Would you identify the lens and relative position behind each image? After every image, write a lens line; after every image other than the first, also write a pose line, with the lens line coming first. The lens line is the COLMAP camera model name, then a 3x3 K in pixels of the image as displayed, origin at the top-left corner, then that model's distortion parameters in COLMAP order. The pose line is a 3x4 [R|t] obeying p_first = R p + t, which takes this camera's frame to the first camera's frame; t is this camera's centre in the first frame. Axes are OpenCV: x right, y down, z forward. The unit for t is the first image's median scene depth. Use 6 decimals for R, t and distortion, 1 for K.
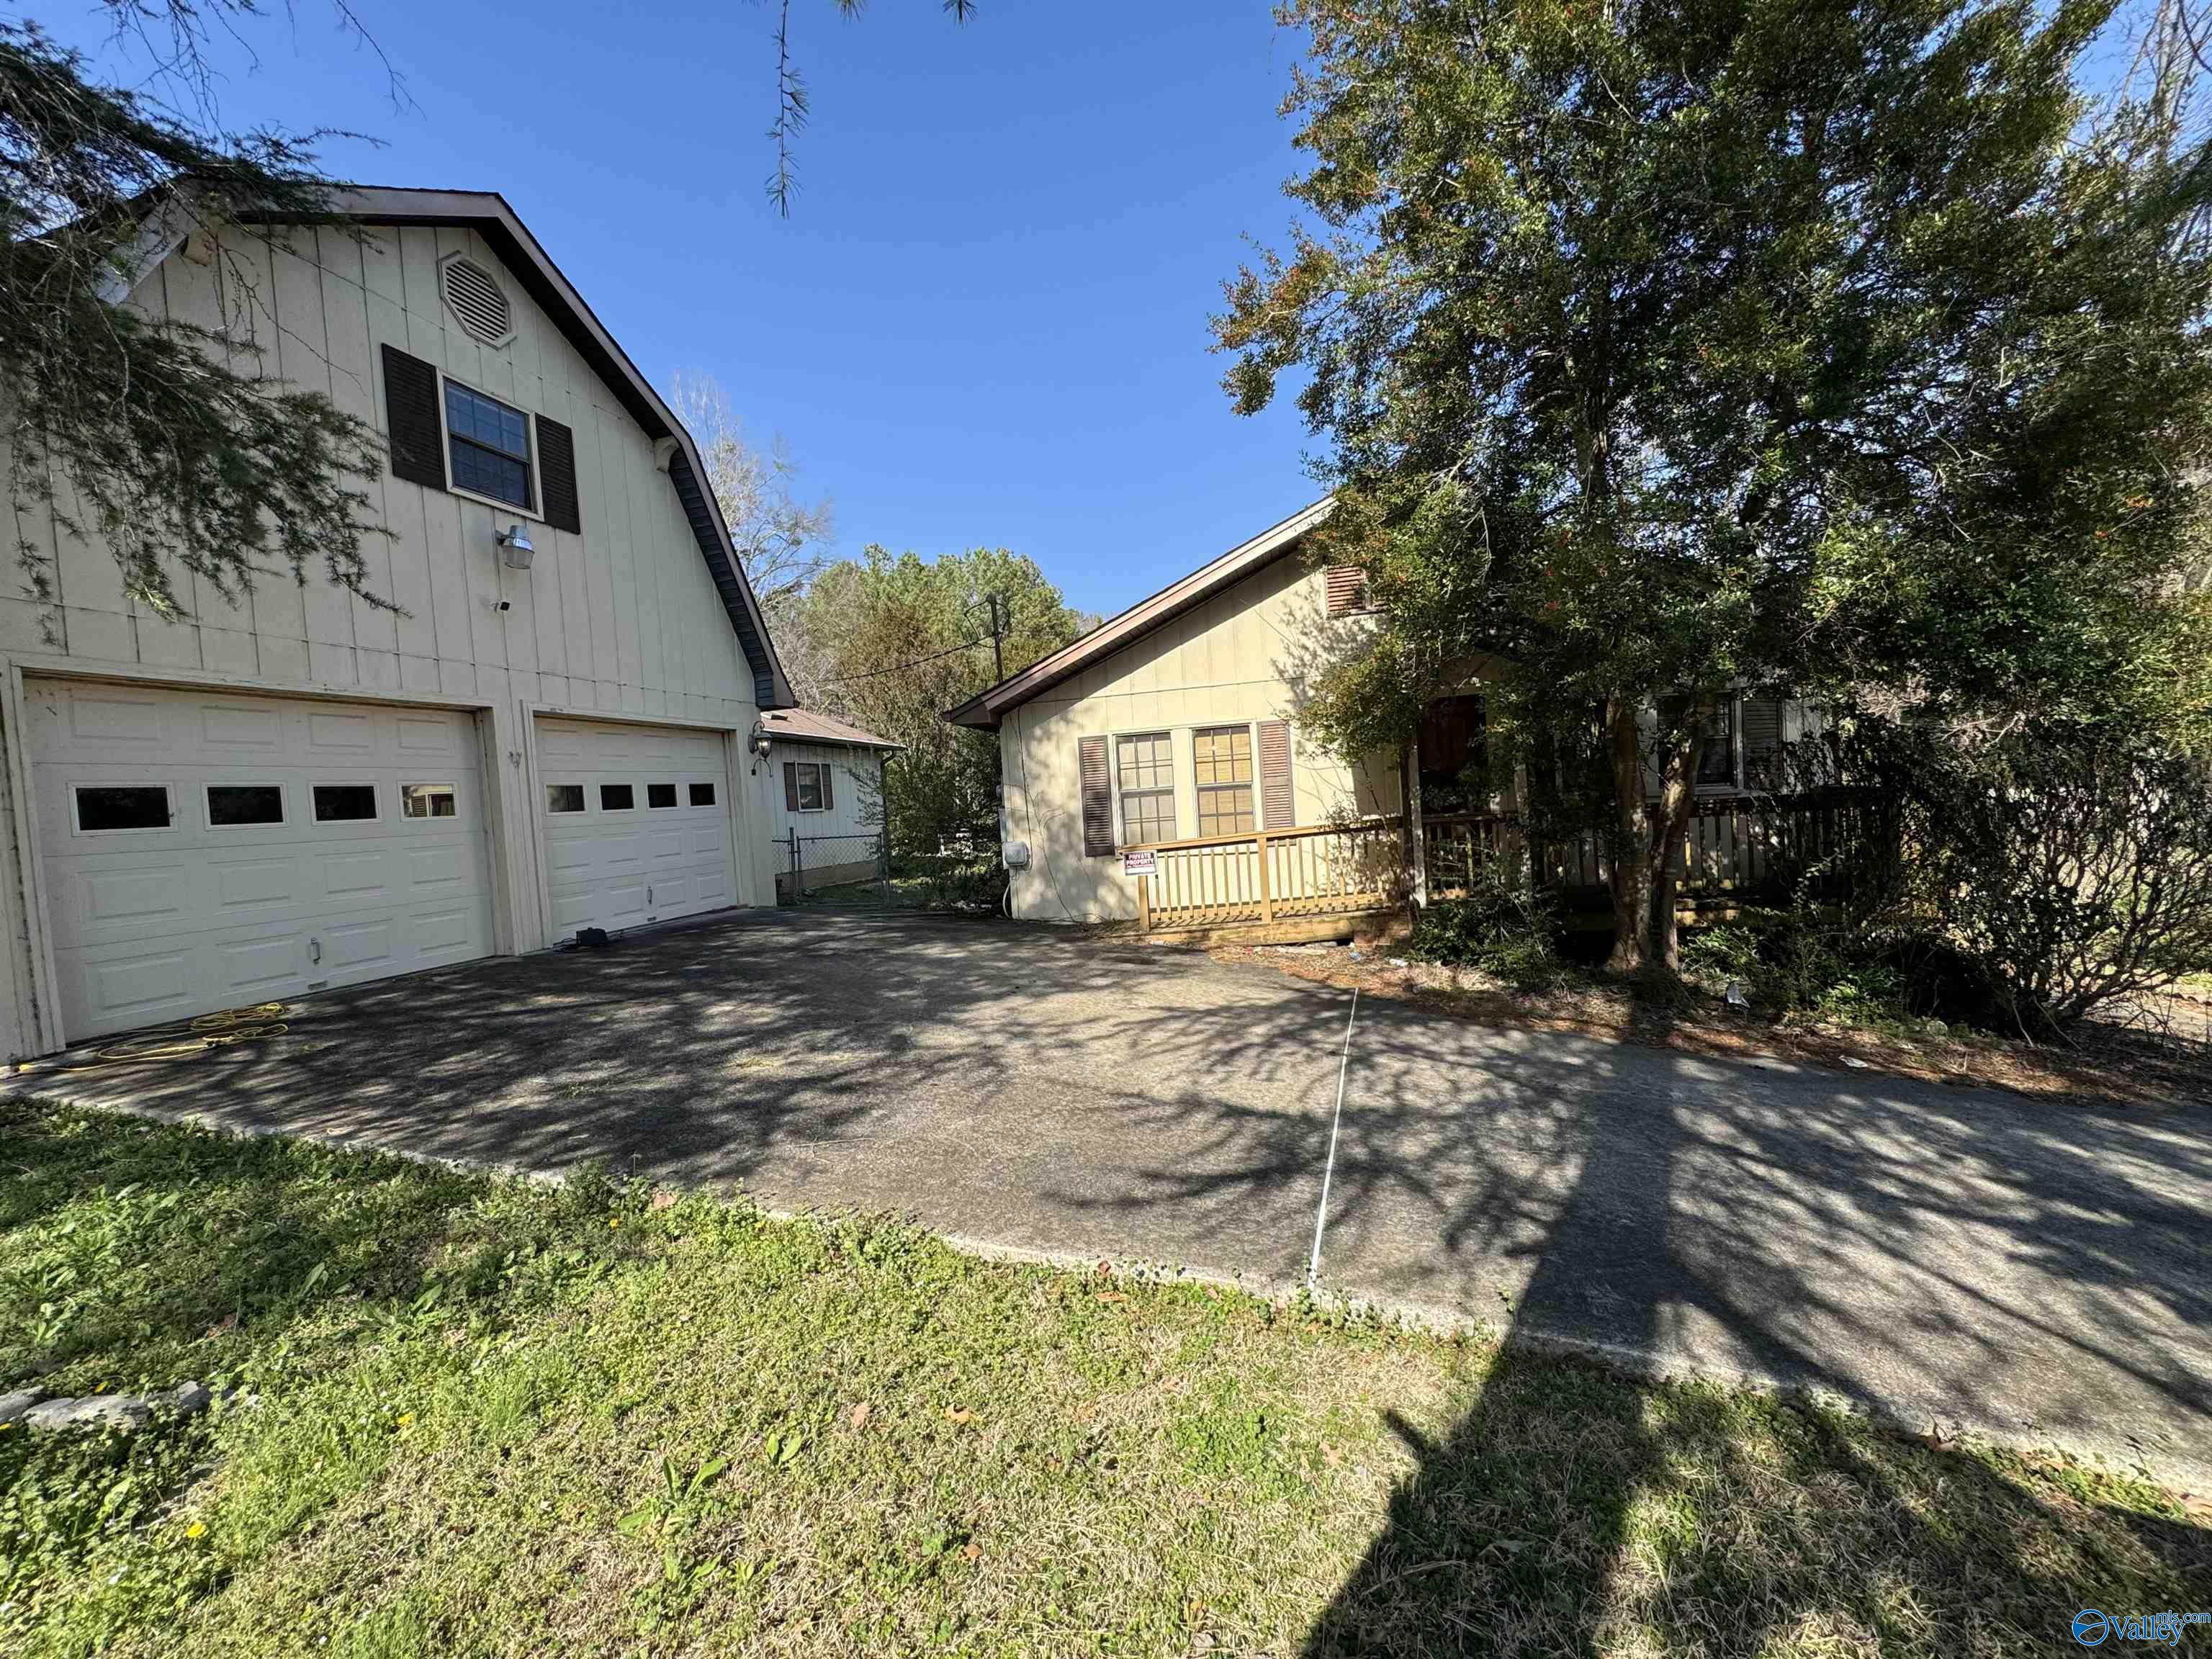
lens RADIAL K [[883.0, 0, 1106.0], [0, 883.0, 829.5], [0, 0, 1]] dist [0.000719, 0.000002]
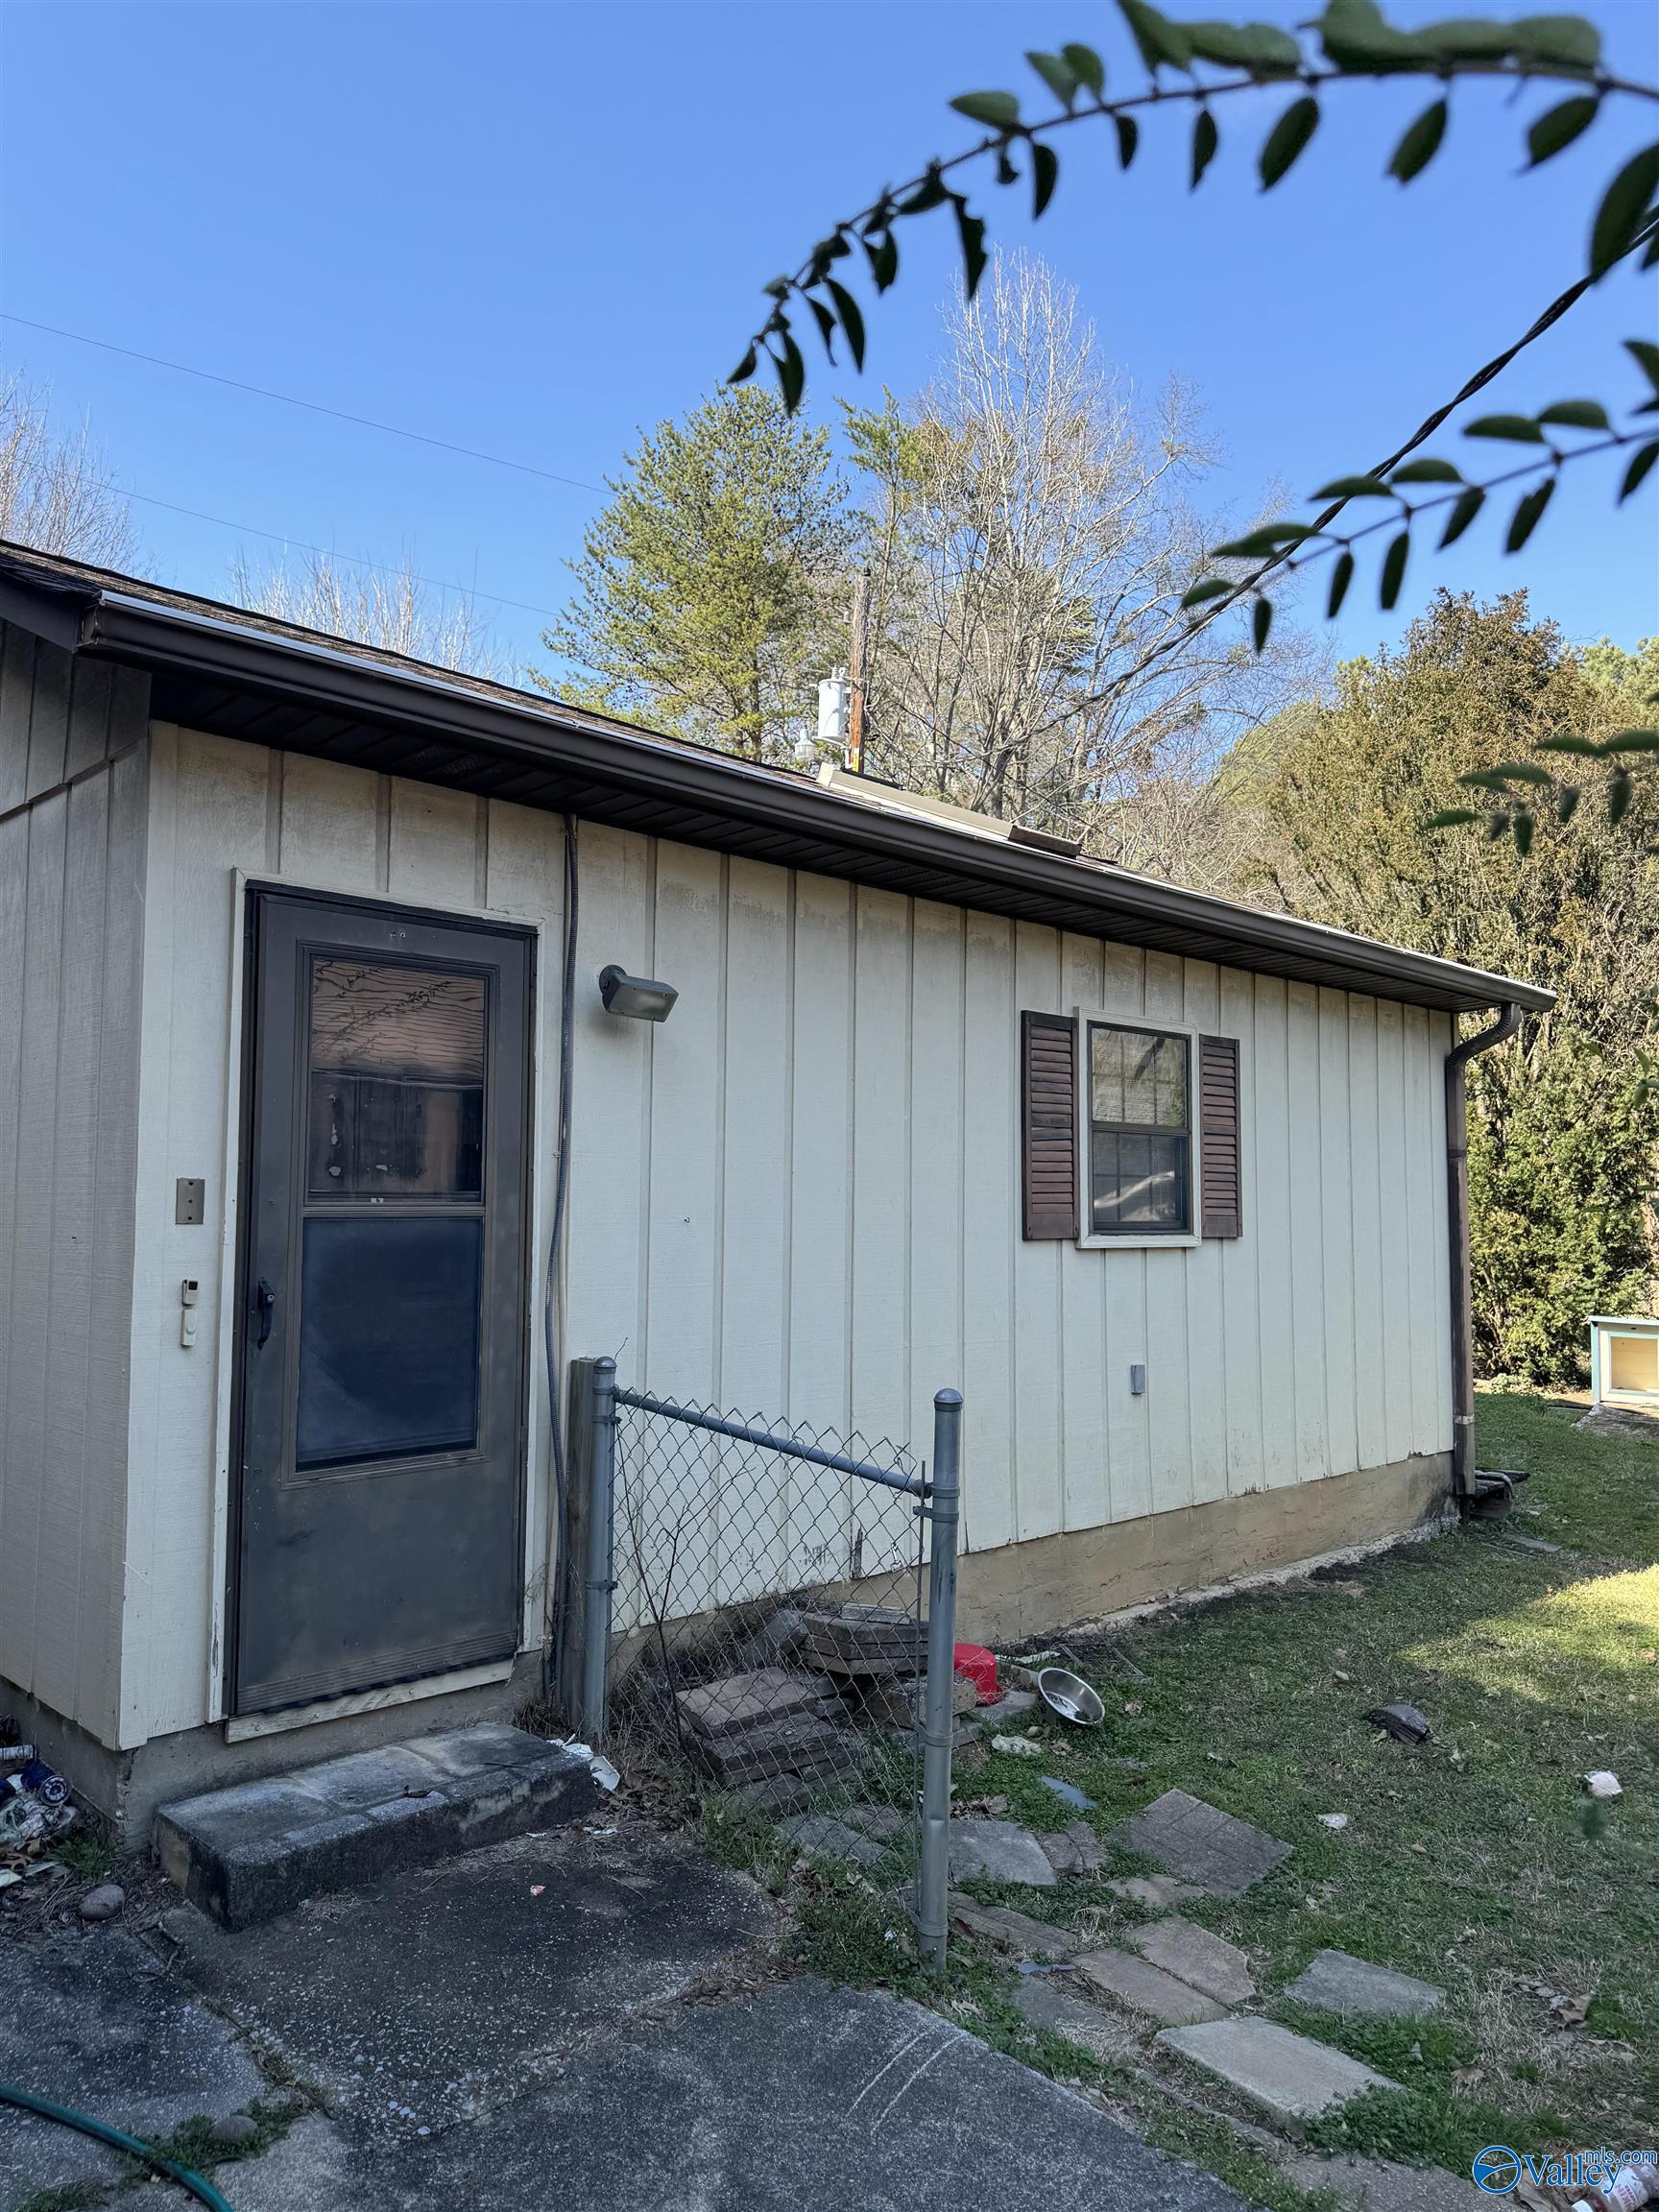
lens RADIAL K [[1406.1, 0, 829.5], [0, 1406.1, 1106.0], [0, 0, 1]] dist [0.136477, -0.000406]
pose [[0.836142, 0.040880, -0.546987, -0.441736], [-0.084392, 0.994933, -0.054647, -0.062322], [0.541982, 0.091854, 0.835355, 1.410335]]
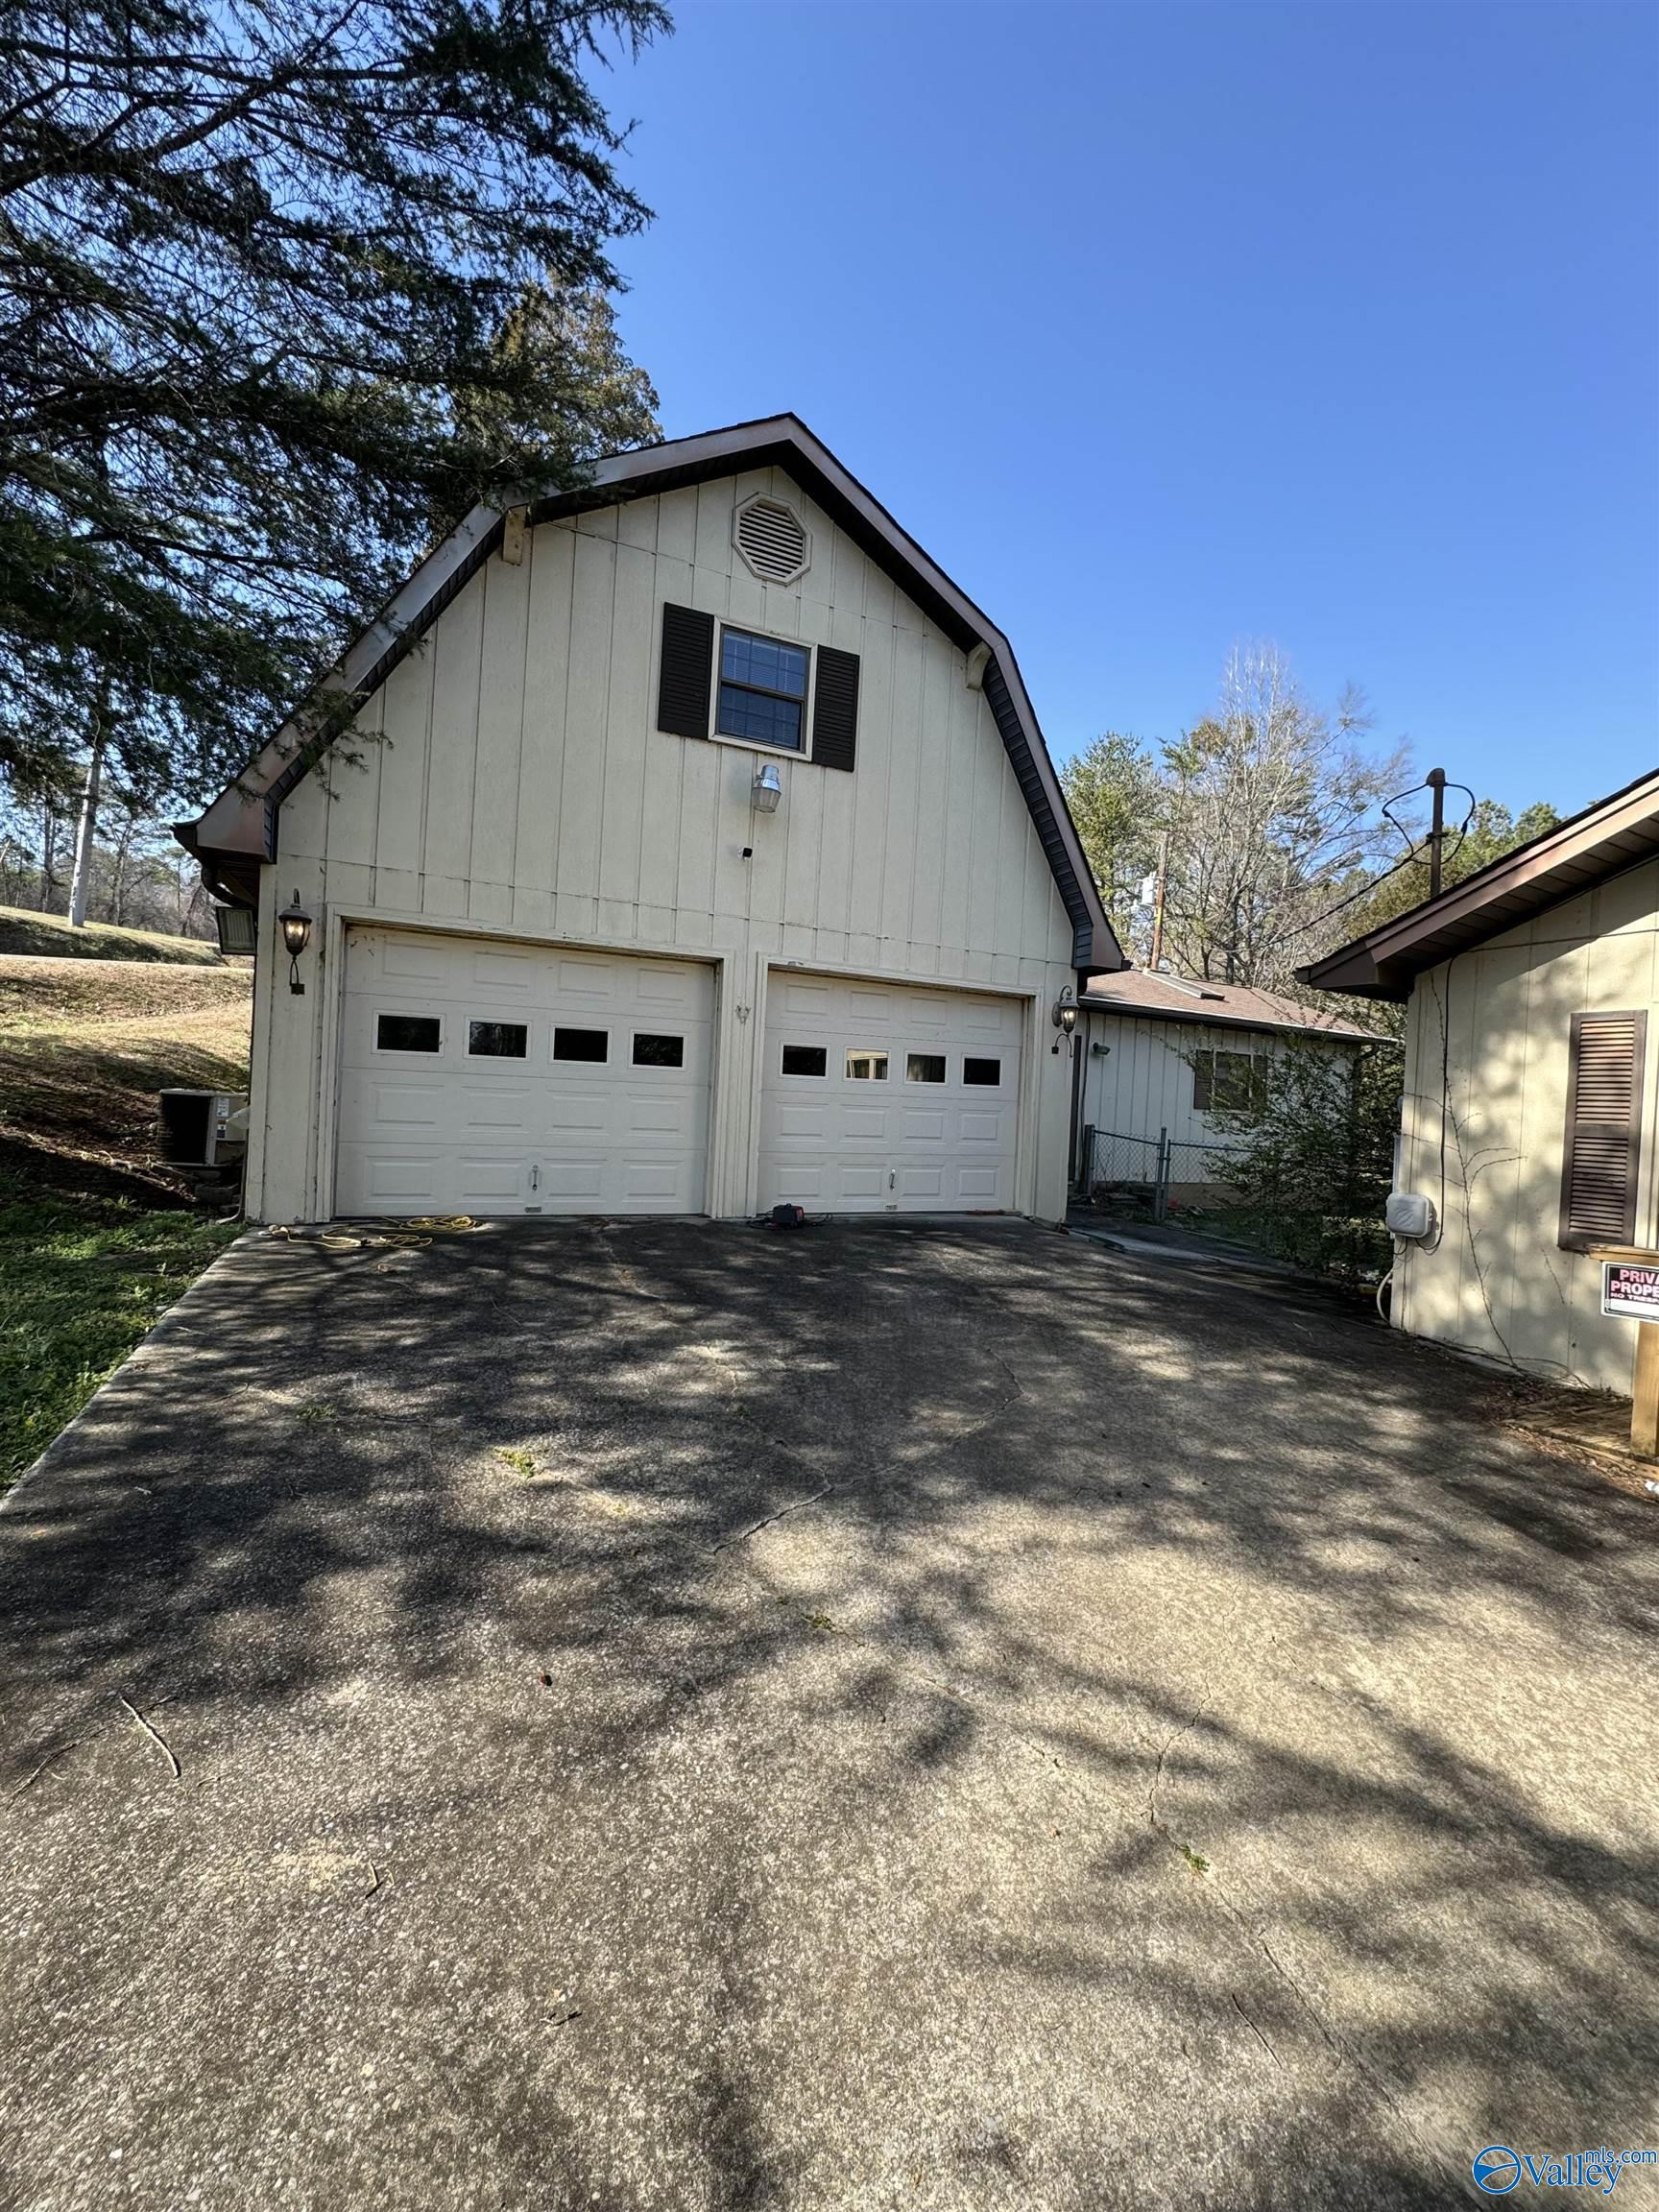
lens RADIAL K [[872.3, 0, 858.2], [0, 872.3, 1105.0], [0, 0, 1]] dist [0.001368, 0.000084]
pose [[0.627551, 0.100507, -0.772060, 0.141683], [-0.118984, 0.992365, 0.032474, -0.027414], [0.769430, 0.071484, 0.634719, 0.500404]]
